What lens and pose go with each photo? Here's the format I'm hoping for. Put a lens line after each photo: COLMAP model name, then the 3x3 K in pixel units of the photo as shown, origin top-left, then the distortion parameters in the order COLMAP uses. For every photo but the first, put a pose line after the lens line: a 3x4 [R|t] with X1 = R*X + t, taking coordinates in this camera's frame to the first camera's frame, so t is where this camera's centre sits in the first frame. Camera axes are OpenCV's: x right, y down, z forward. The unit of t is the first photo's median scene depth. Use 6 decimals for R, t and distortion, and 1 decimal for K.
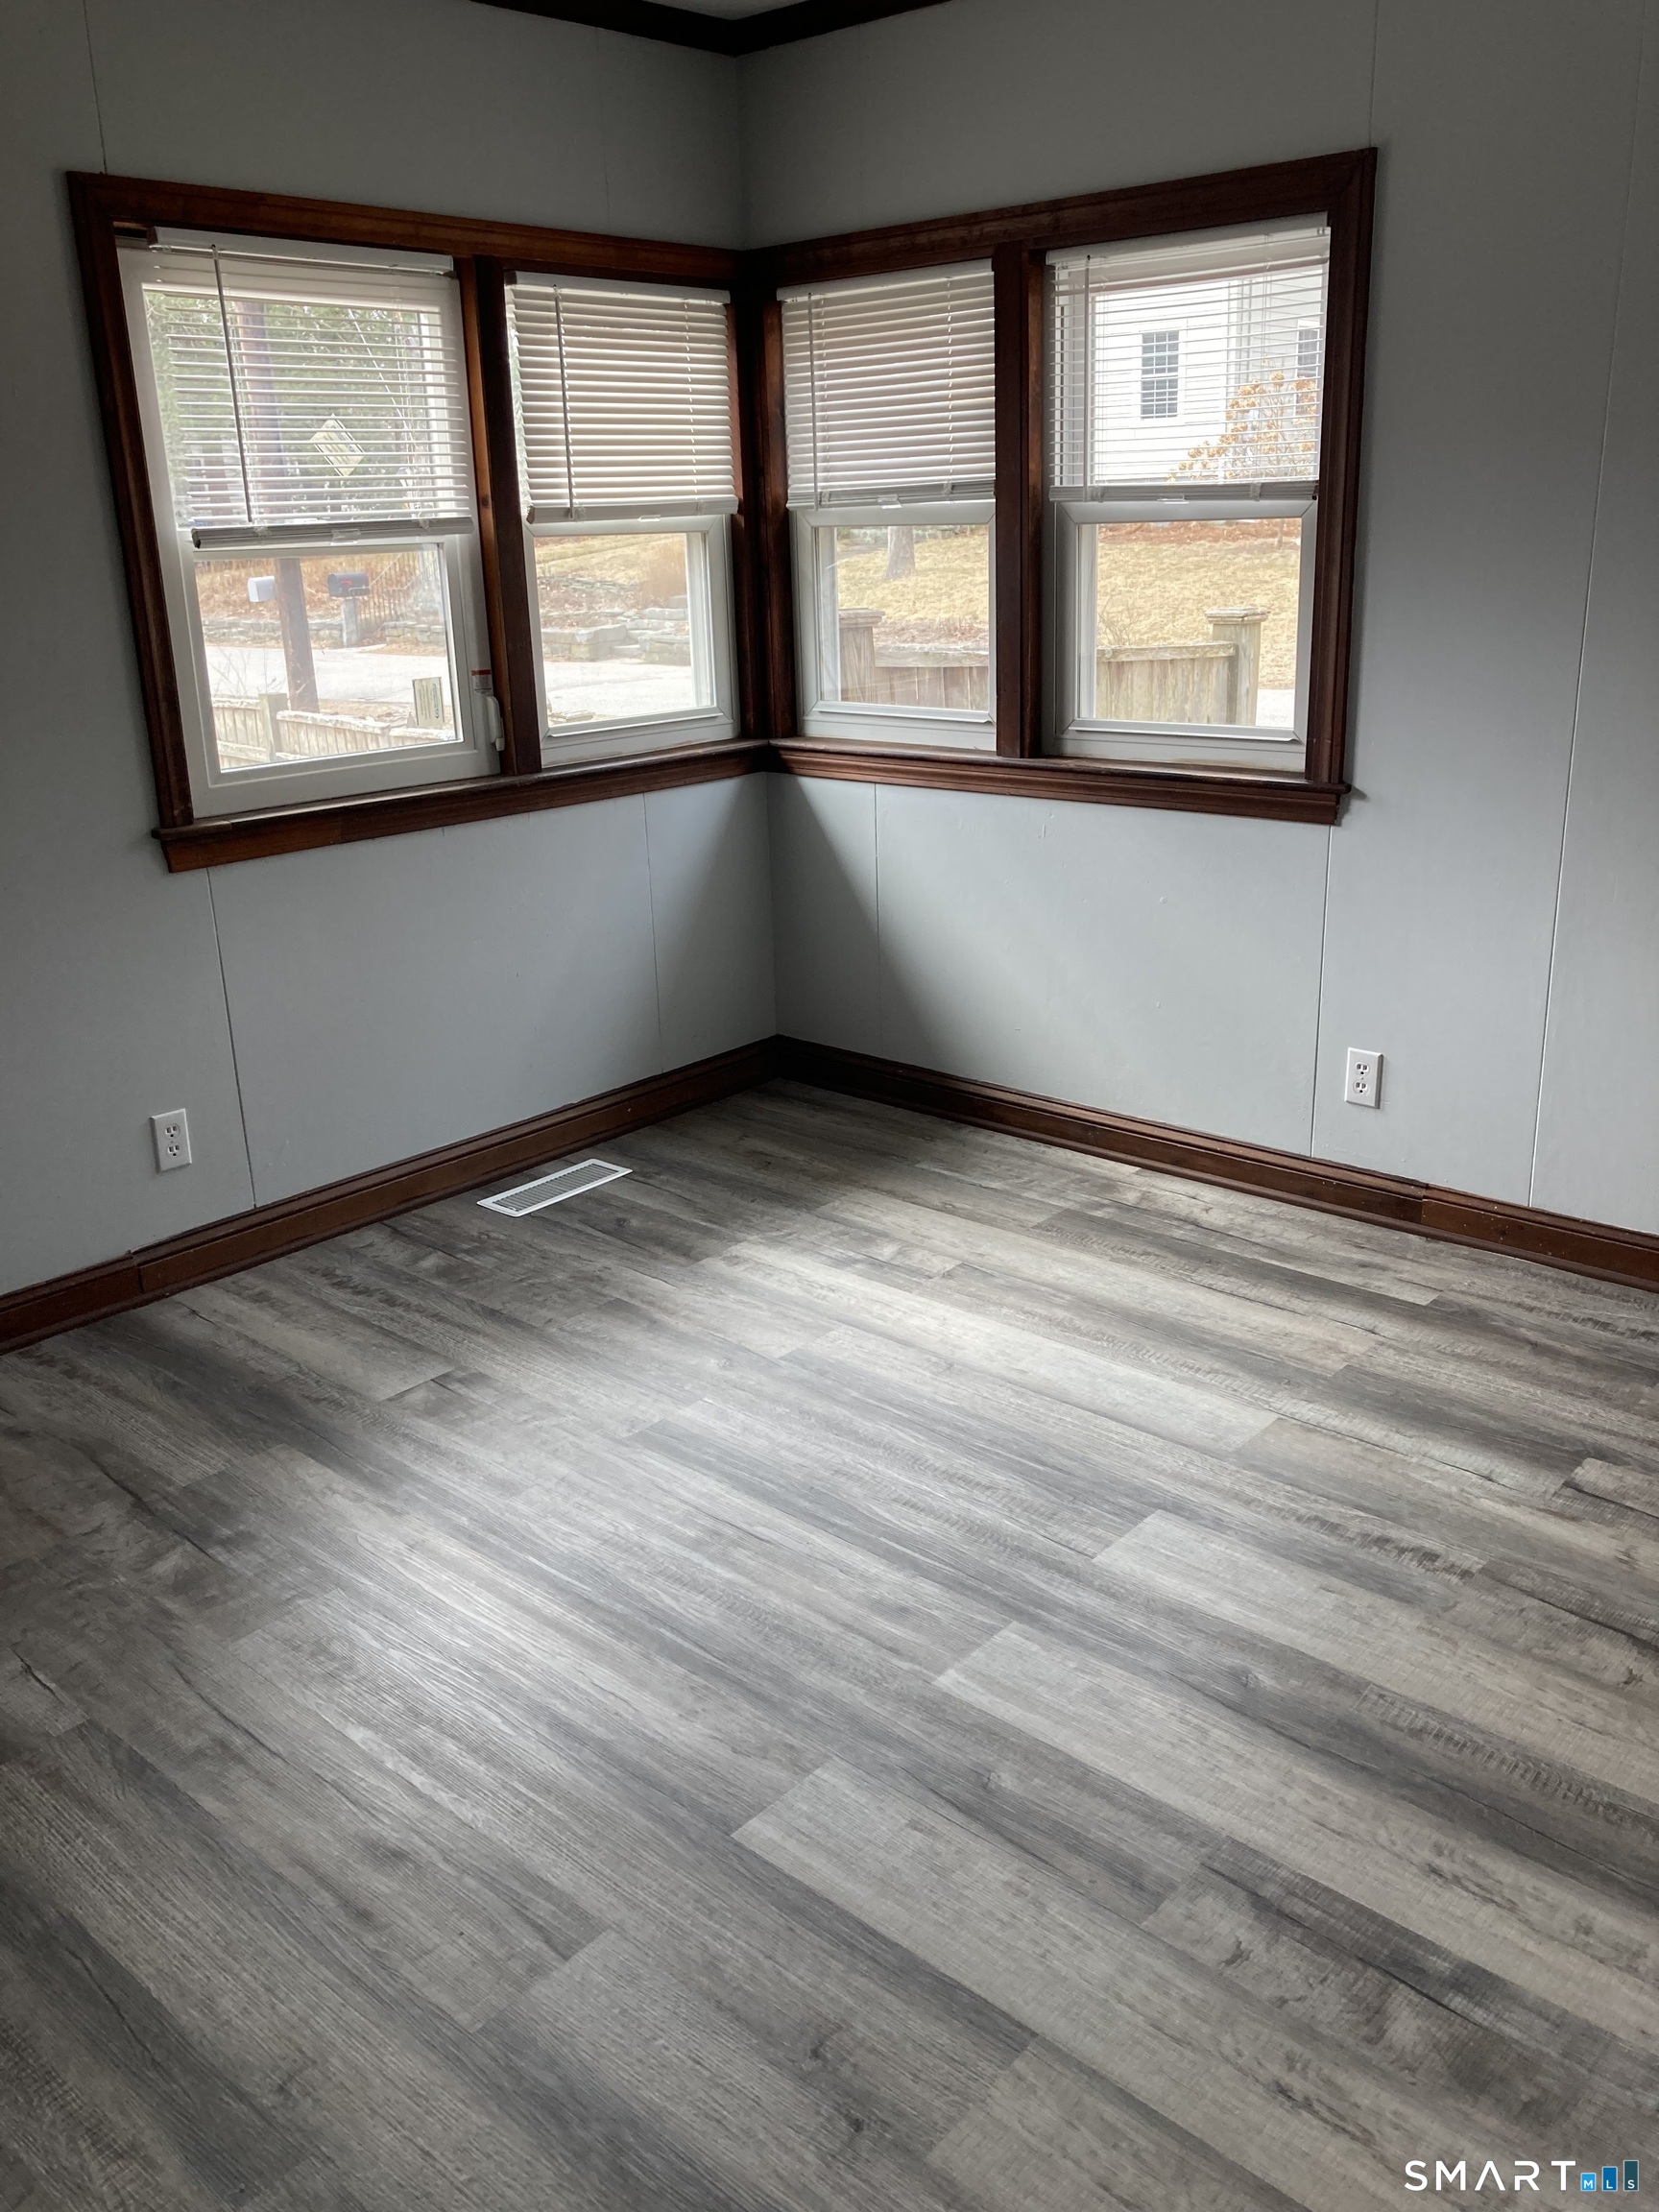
lens RADIAL K [[1822.3, 0, 830.1], [0, 1822.3, 1088.8], [0, 0, 1]] dist [0.018041, -0.014333]
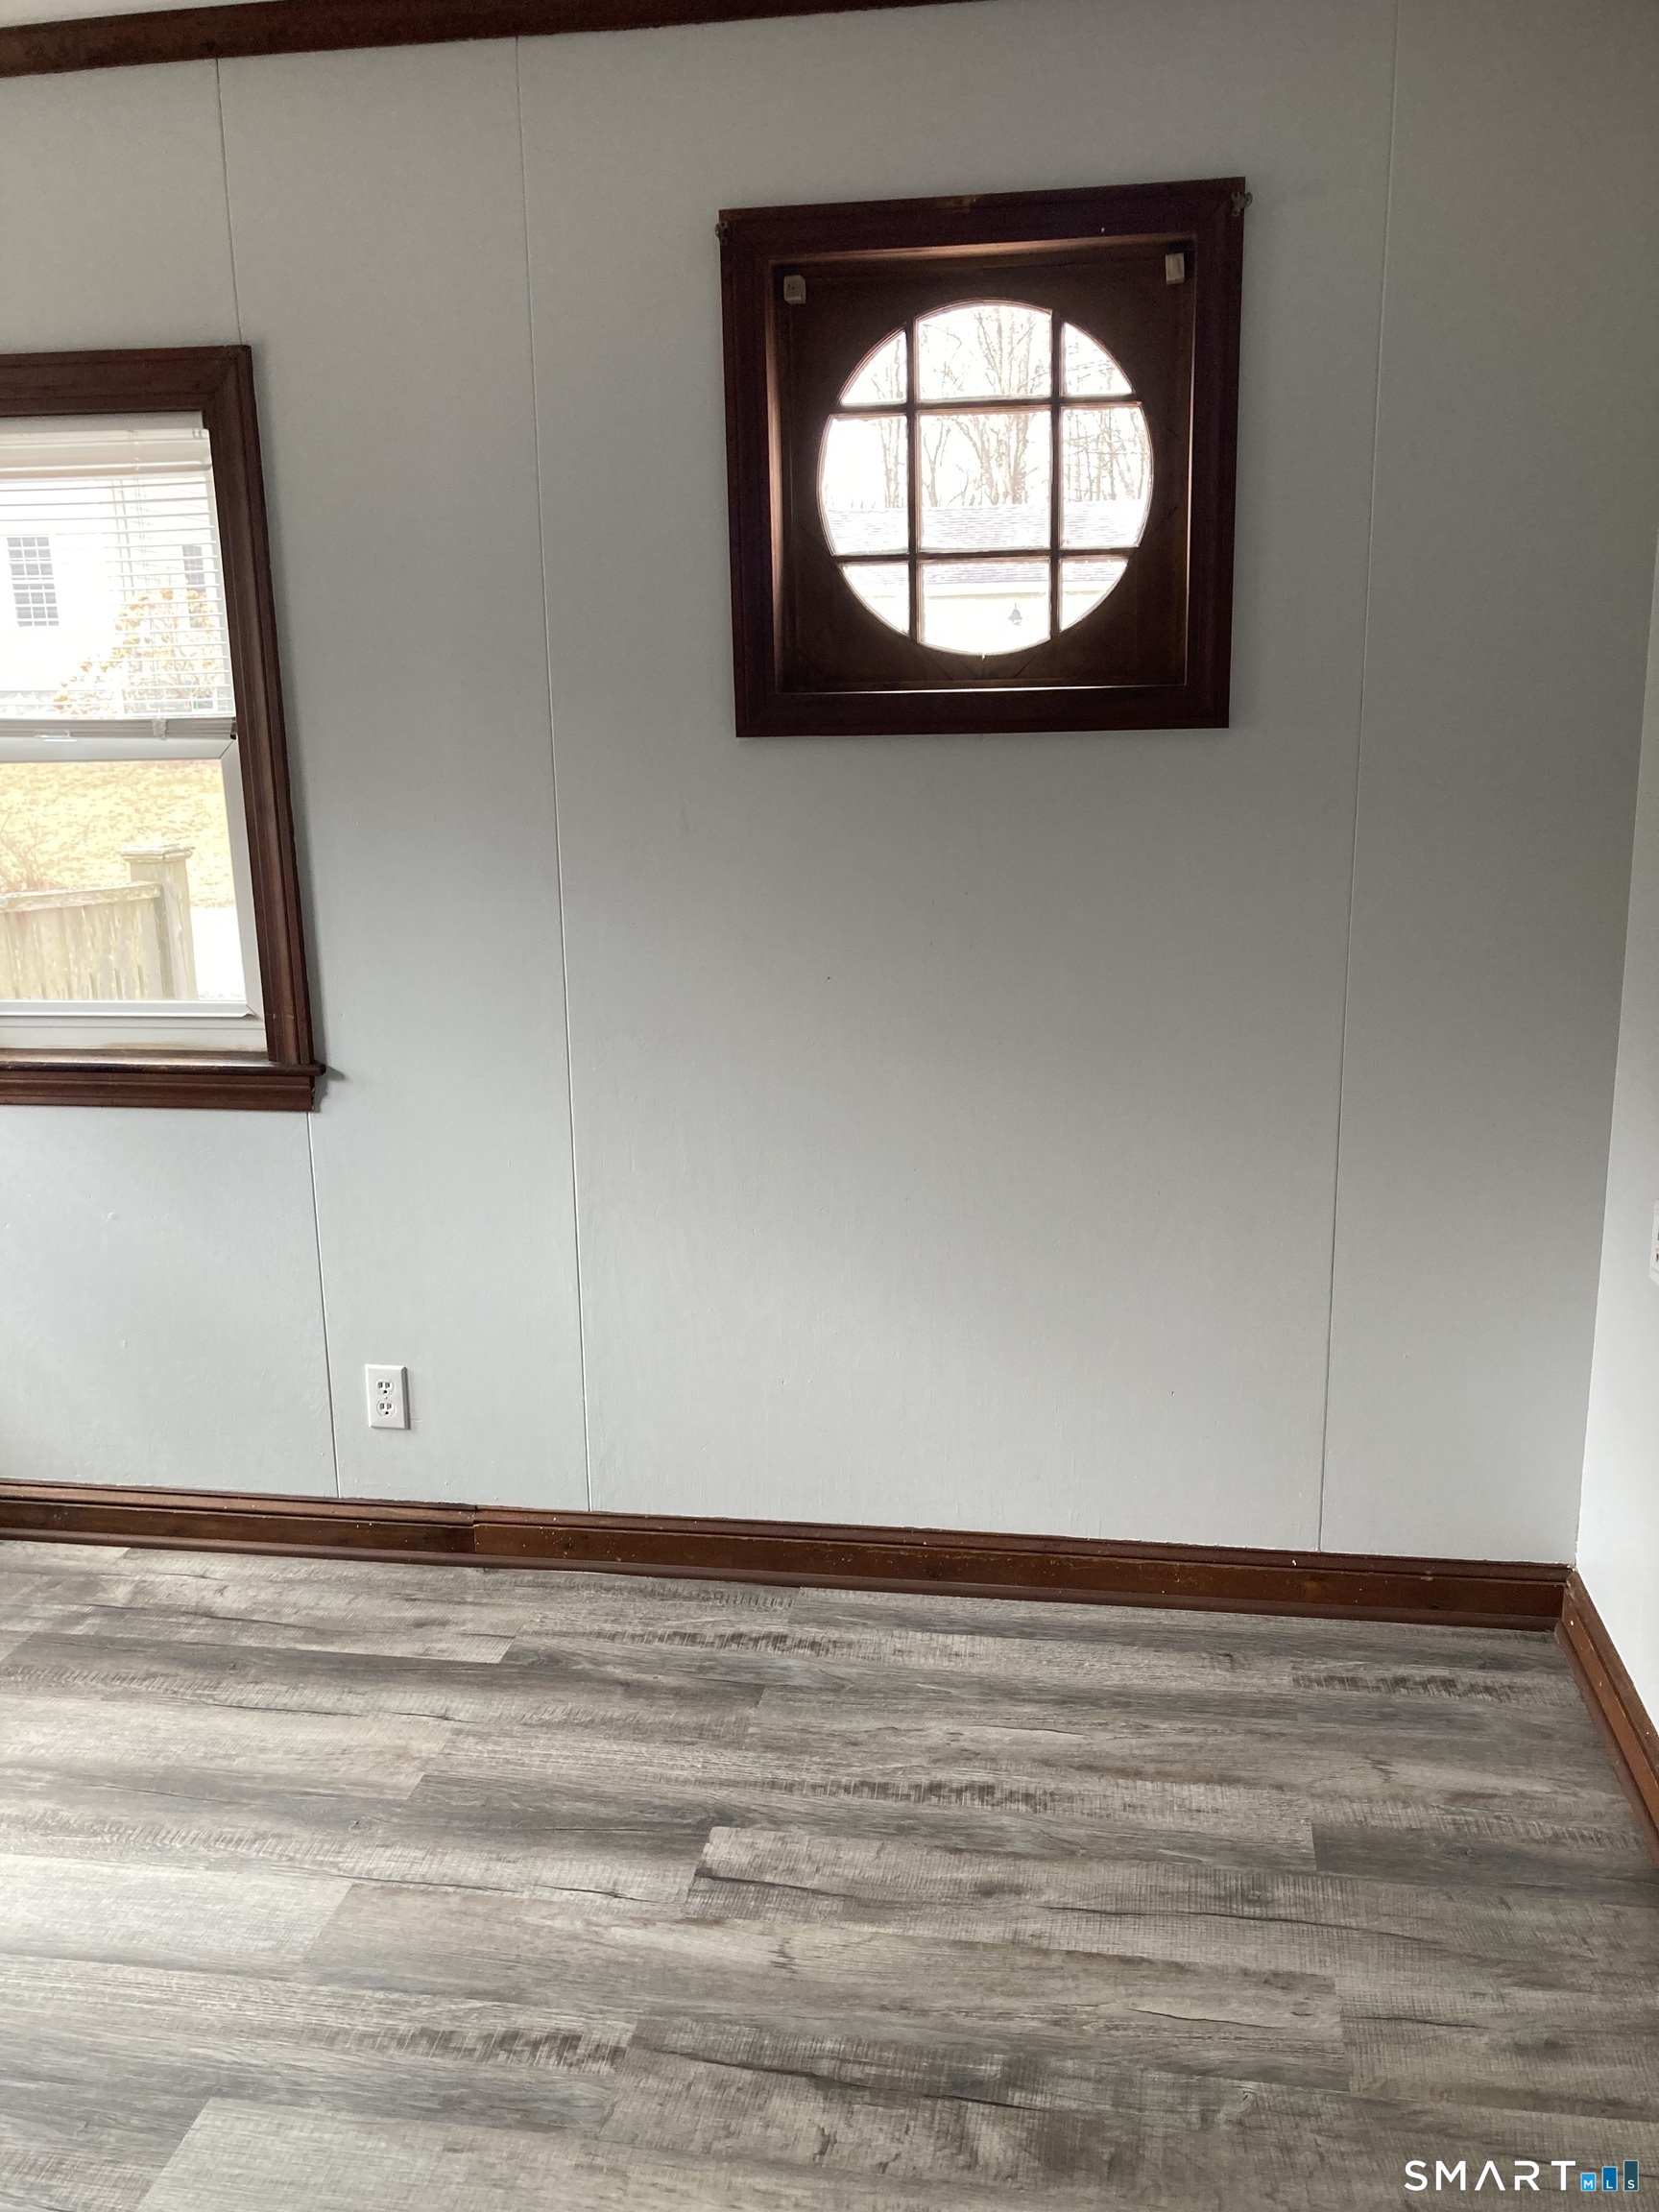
lens RADIAL K [[1822.3, 0, 832.9], [0, 1822.3, 1099.9], [0, 0, 1]] dist [0.018041, -0.014333]
pose [[0.845442, -0.105446, 0.523554, 0.039449], [0.157423, 0.985963, -0.055631, -0.067390], [-0.510339, 0.129452, 0.850174, 0.162375]]
